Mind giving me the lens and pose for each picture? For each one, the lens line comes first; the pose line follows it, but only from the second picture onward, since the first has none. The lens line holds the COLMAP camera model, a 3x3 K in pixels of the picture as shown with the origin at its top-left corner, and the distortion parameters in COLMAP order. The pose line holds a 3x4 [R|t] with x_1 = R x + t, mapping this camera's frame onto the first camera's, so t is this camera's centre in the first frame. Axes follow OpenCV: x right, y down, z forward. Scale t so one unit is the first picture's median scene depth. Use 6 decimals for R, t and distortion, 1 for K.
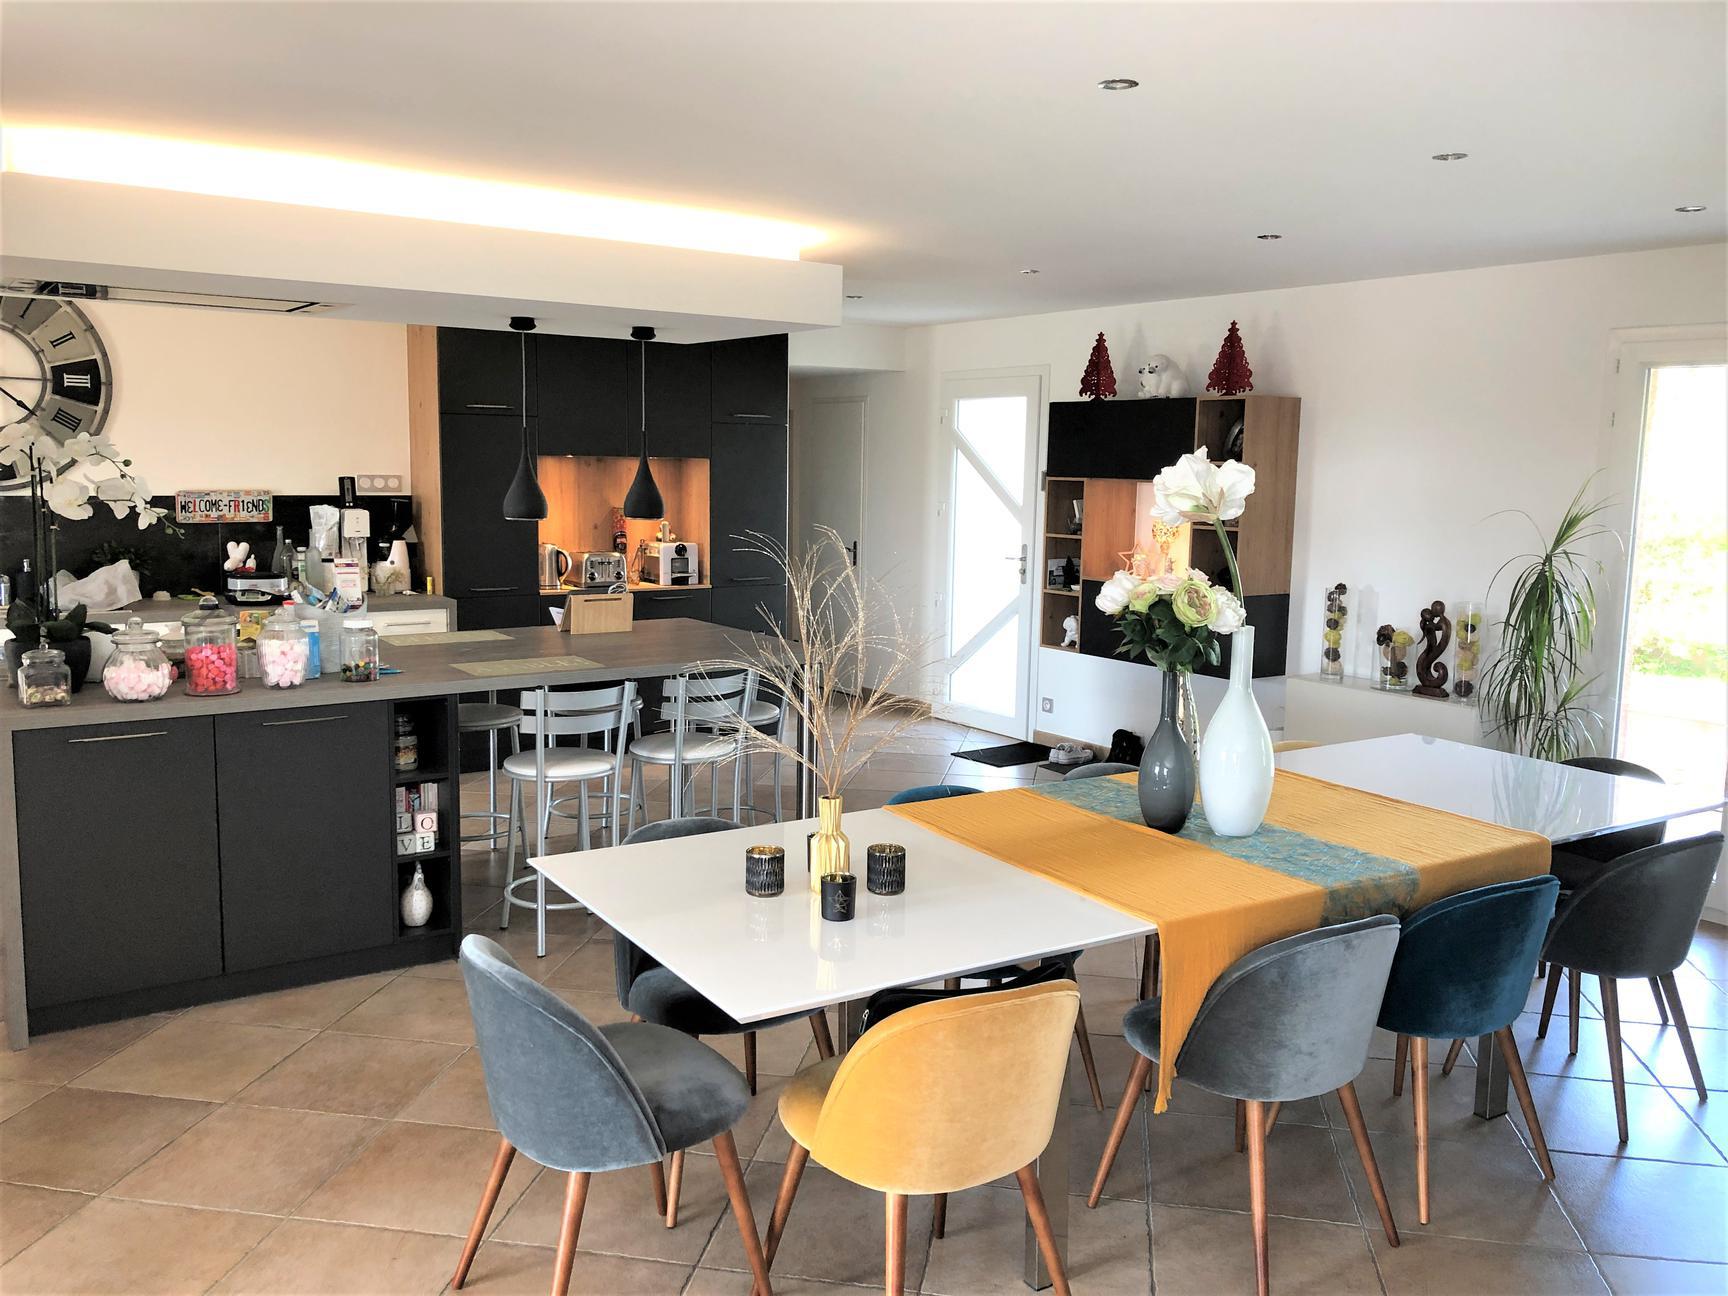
lens RADIAL K [[1388.2, 0, 861.4], [0, 1388.2, 614.1], [0, 0, 1]] dist [0.048058, -0.105131]
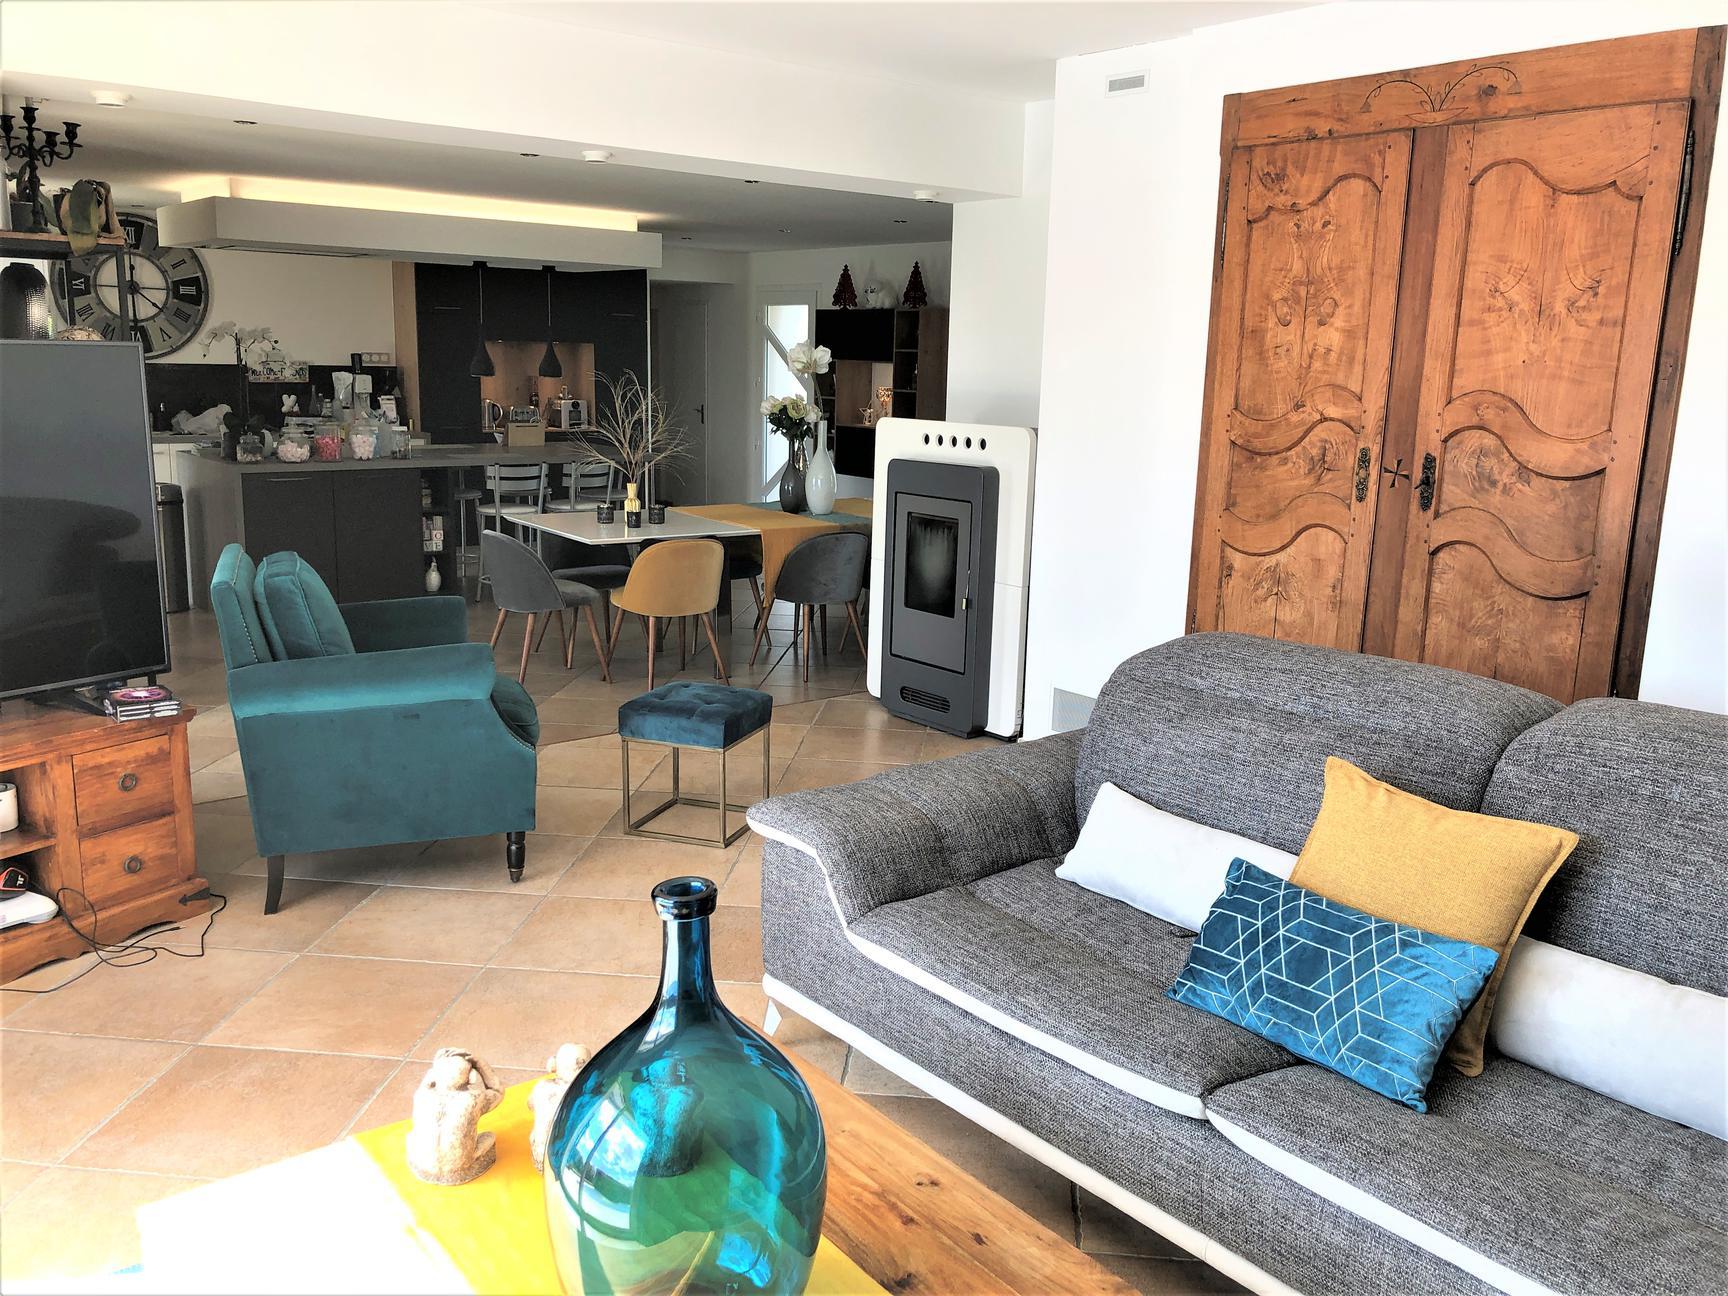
lens RADIAL K [[1388.2, 0, 861.4], [0, 1388.2, 614.1], [0, 0, 1]] dist [0.048058, -0.105131]
pose [[0.997930, -0.003378, 0.064226, 0.095904], [-0.001488, 0.997140, 0.075559, 0.076128], [-0.064298, -0.075498, 0.995071, -0.632683]]
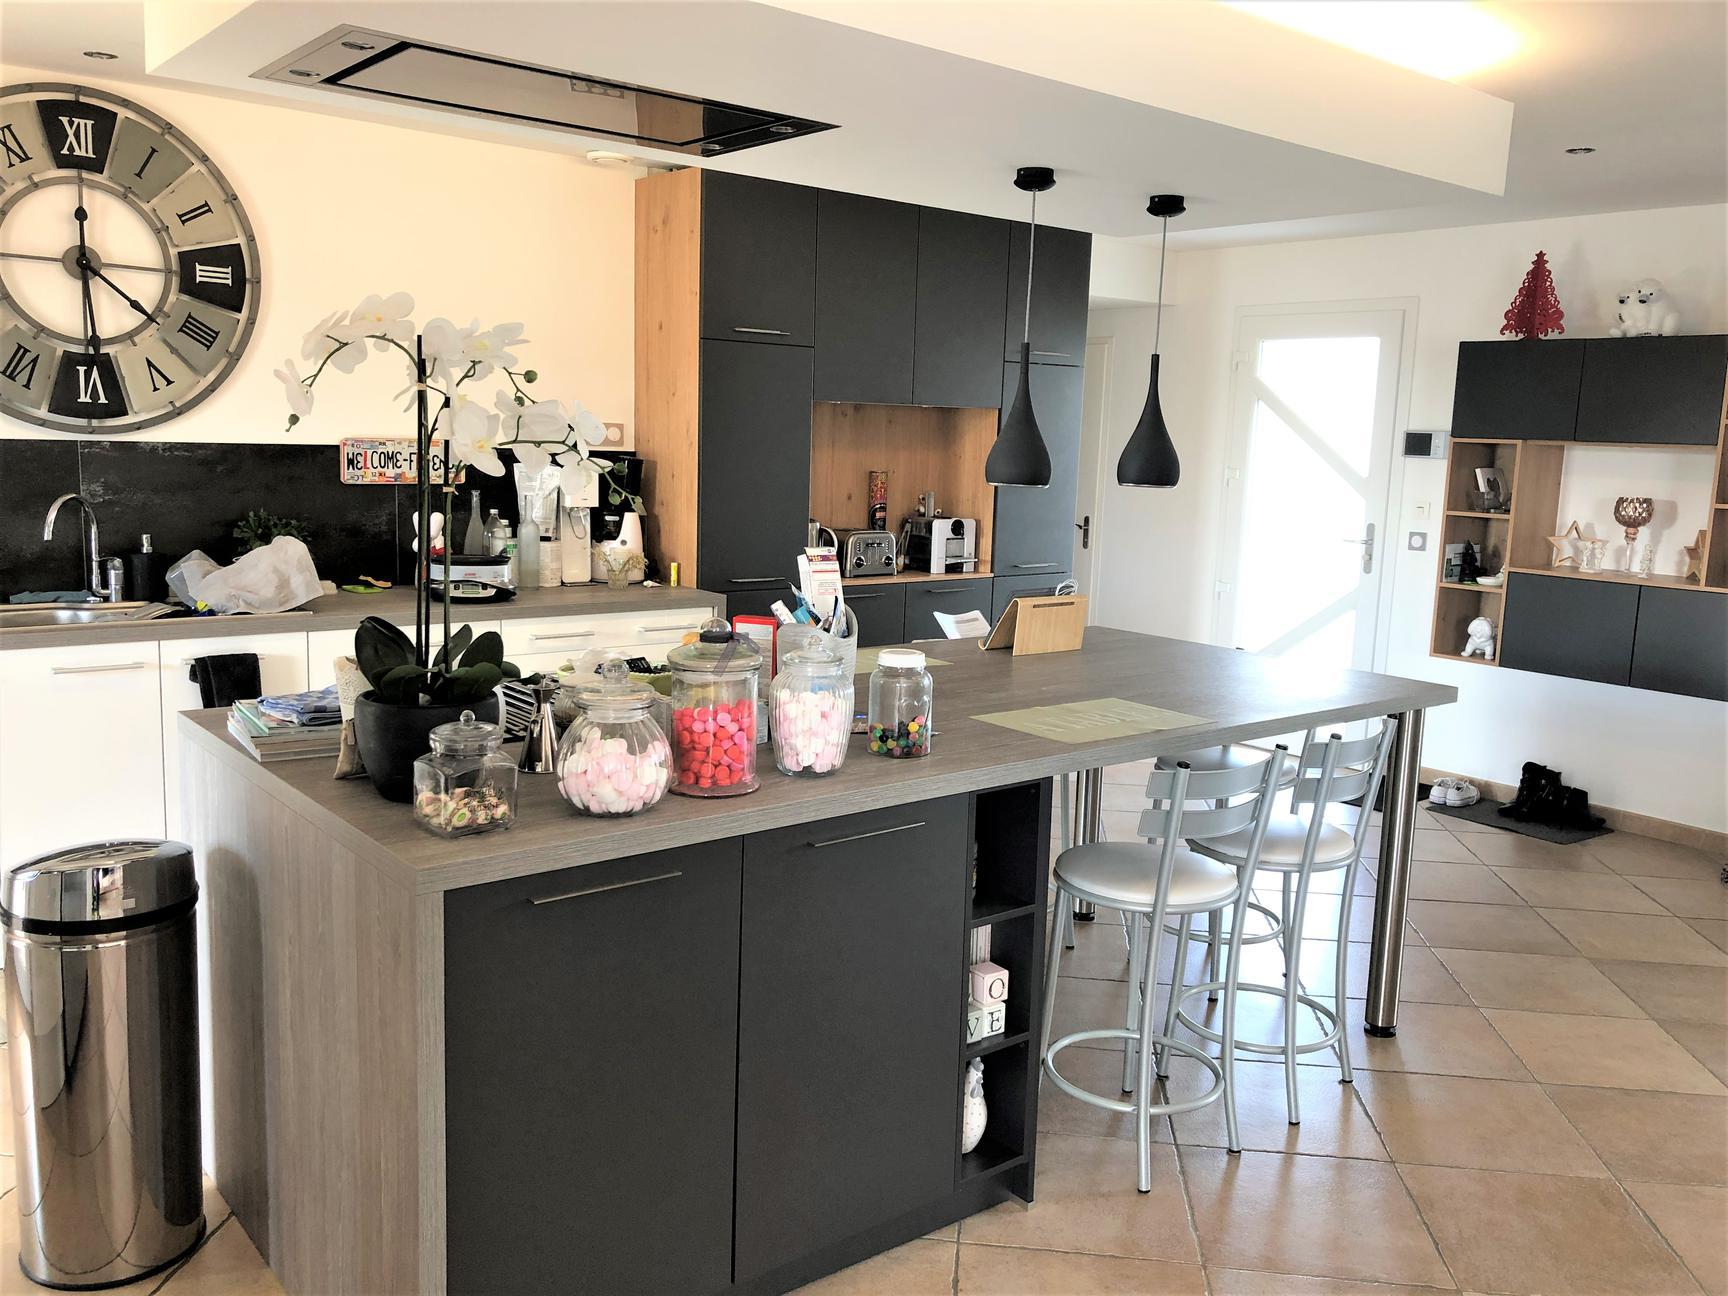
lens RADIAL K [[1388.2, 0, 861.4], [0, 1388.2, 614.1], [0, 0, 1]] dist [0.048058, -0.105131]
pose [[0.997466, 0.006160, 0.070882, -0.280224], [-0.007655, 0.999754, 0.020840, -0.016273], [-0.070737, -0.021330, 0.997267, 0.276183]]
